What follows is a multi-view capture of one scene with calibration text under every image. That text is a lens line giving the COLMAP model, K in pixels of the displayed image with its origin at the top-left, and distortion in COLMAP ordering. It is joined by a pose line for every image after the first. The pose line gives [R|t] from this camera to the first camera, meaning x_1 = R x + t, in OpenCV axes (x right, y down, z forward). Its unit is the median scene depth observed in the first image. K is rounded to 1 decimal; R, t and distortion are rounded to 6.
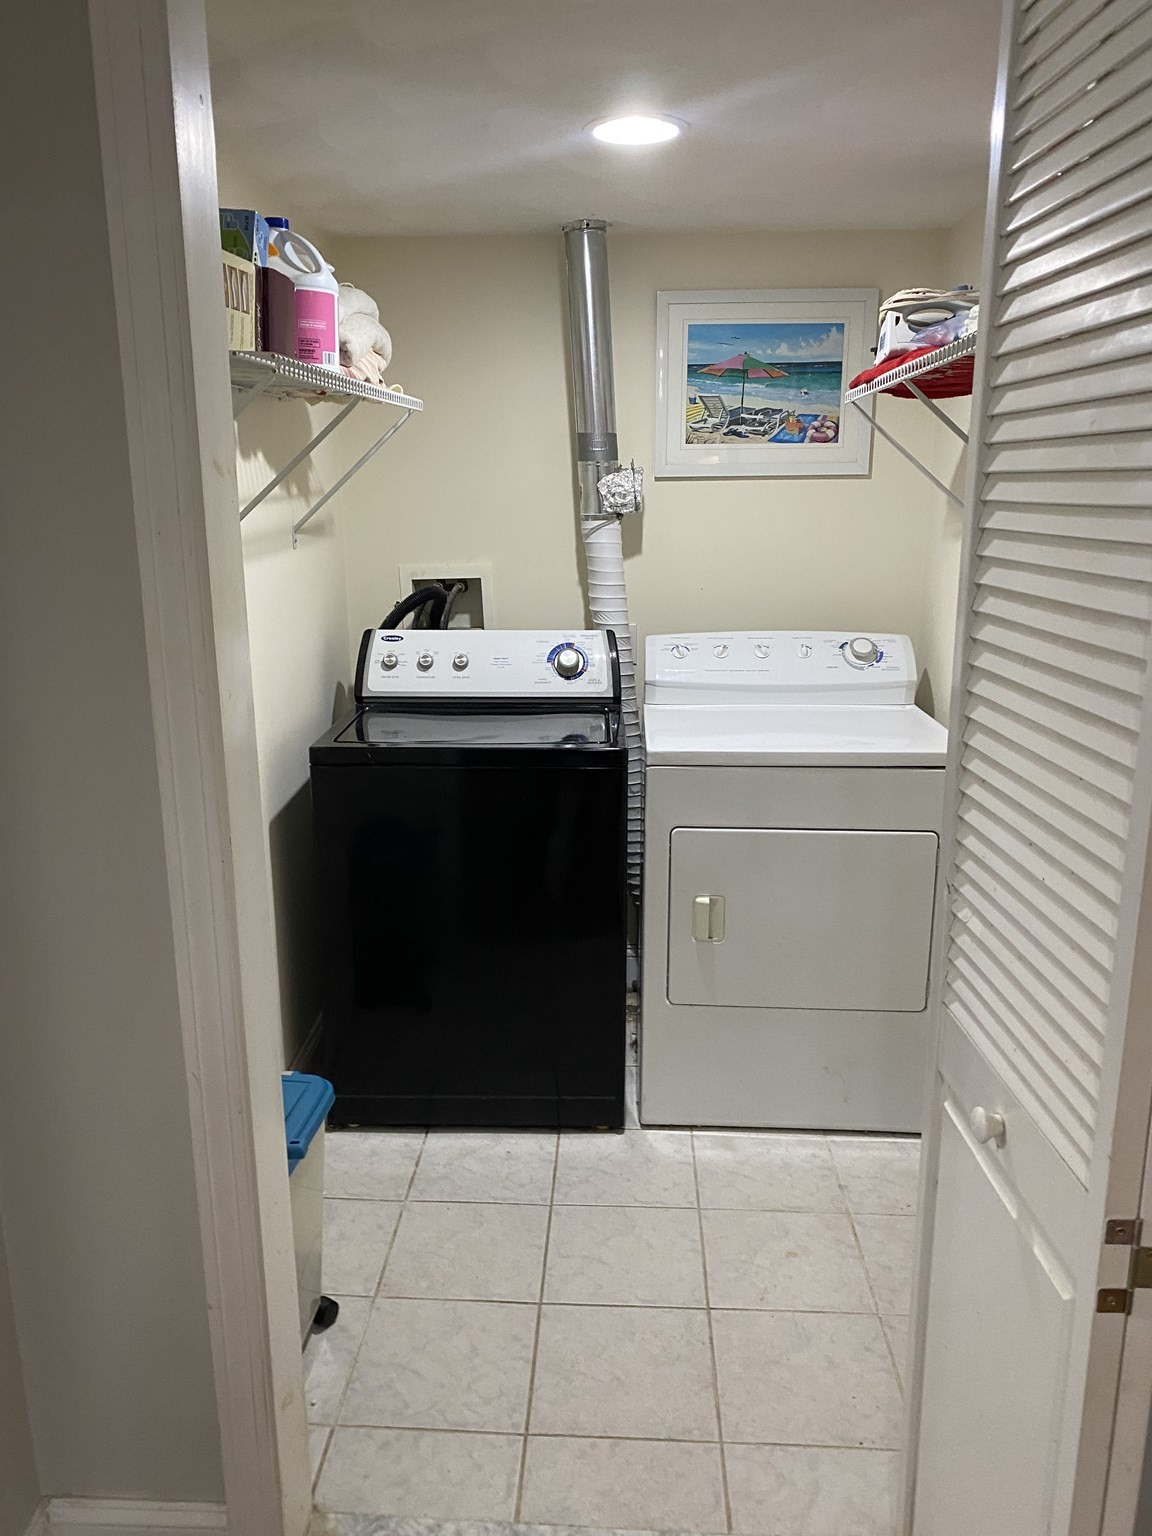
lens RADIAL K [[1179.4, 0, 576.0], [0, 1179.4, 768.0], [0, 0, 1]] dist [0.179825, -0.356967]
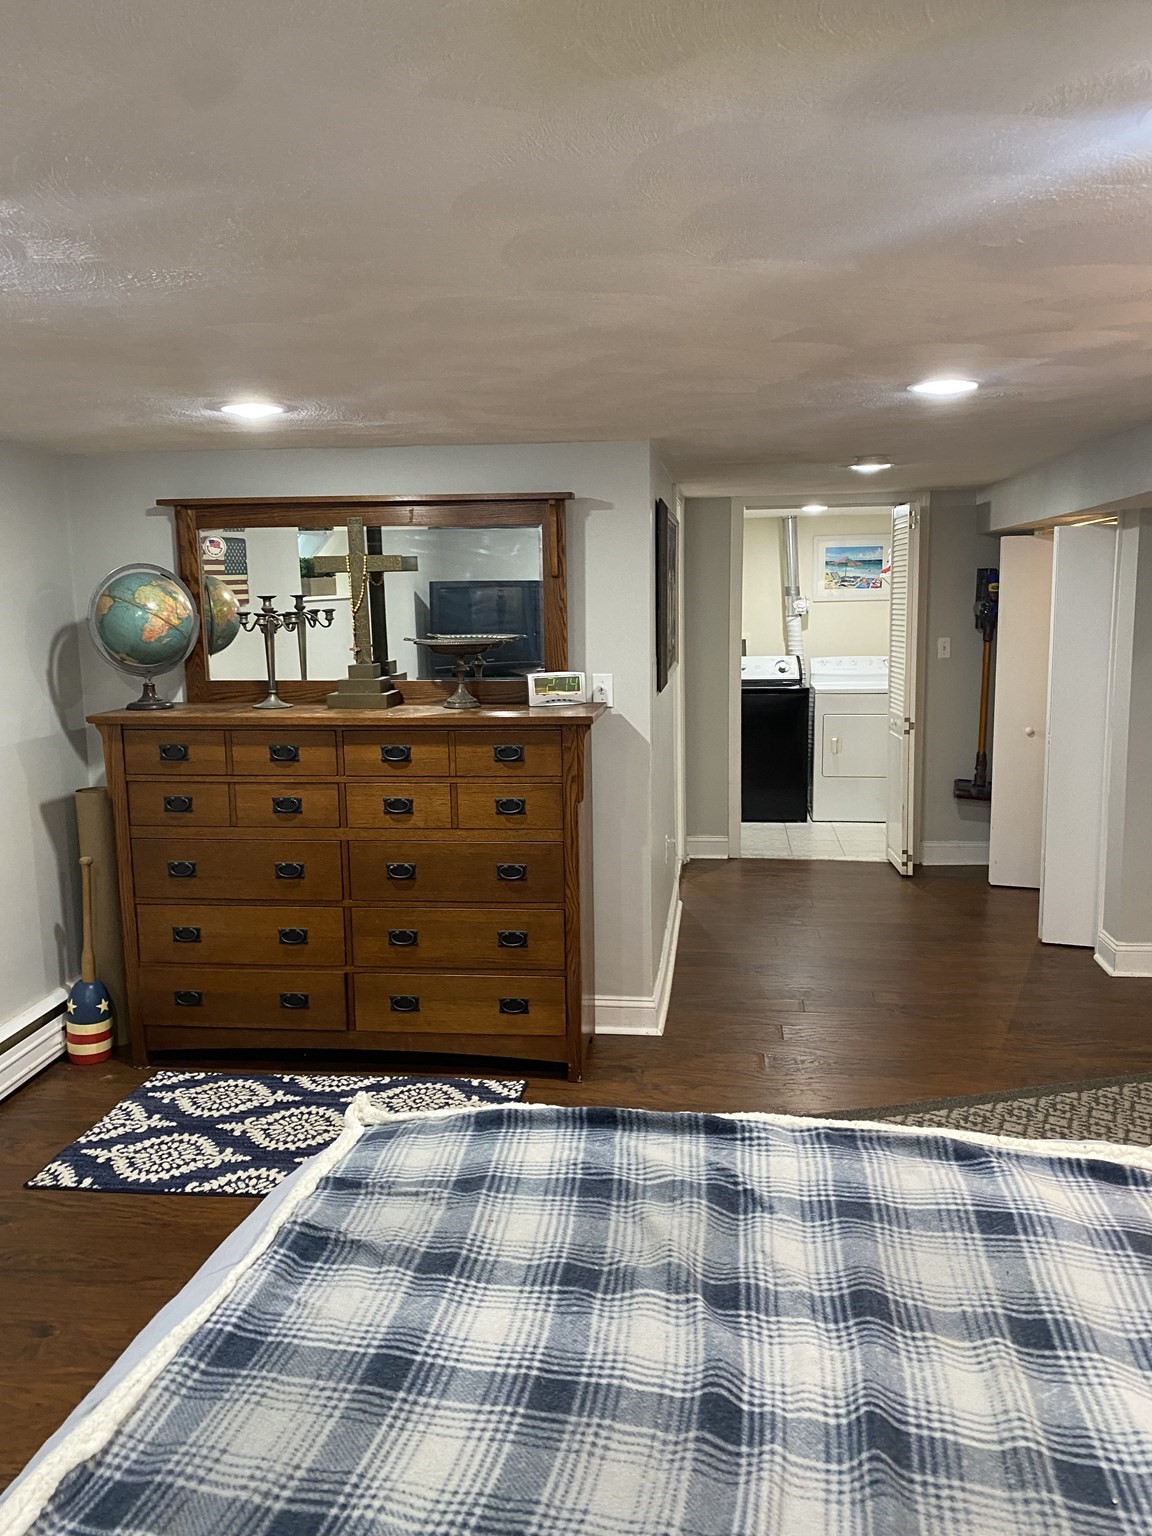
lens RADIAL K [[1179.4, 0, 576.0], [0, 1179.4, 768.0], [0, 0, 1]] dist [0.179825, -0.356967]
pose [[0.995253, -0.000590, -0.097323, -0.213471], [-0.008524, 0.995611, -0.093204, 0.403452], [0.096951, 0.093591, 0.990879, -1.753931]]
